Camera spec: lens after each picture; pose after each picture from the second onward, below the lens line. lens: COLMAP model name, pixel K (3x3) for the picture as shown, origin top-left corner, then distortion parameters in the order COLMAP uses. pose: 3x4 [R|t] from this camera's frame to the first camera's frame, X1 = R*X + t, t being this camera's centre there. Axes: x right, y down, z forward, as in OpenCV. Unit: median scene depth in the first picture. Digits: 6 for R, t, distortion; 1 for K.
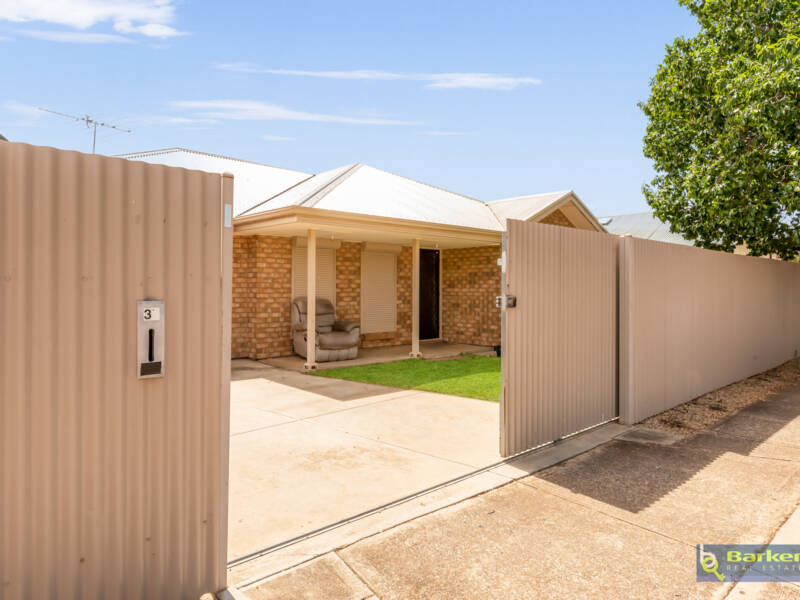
lens RADIAL K [[512.8, 0, 398.9], [0, 512.8, 296.7], [0, 0, 1]] dist [-0.009583, -0.001453]
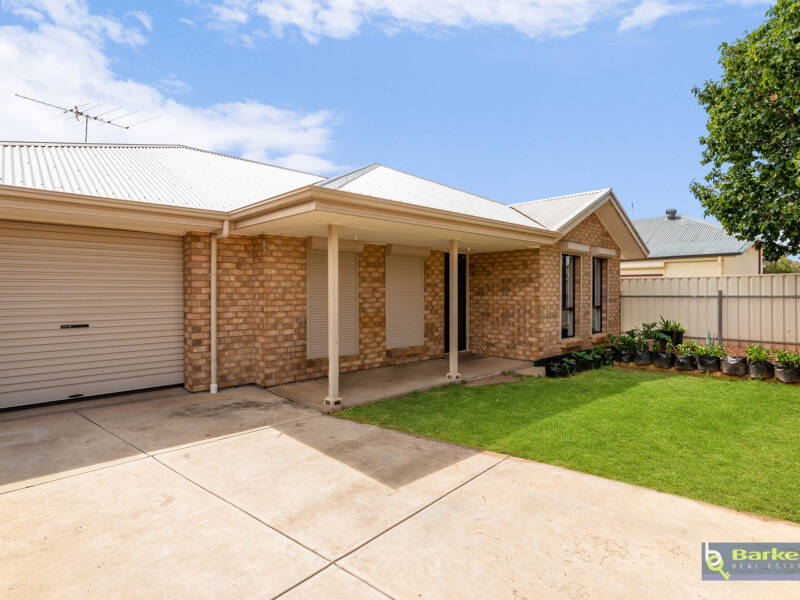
lens RADIAL K [[428.9, 0, 398.8], [0, 428.9, 302.9], [0, 0, 1]] dist [-0.001150, 0.000135]
pose [[0.999879, -0.006555, 0.014087, -0.060109], [0.006381, 0.999904, 0.012300, -0.015854], [-0.014166, -0.012208, 0.999825, 0.259070]]
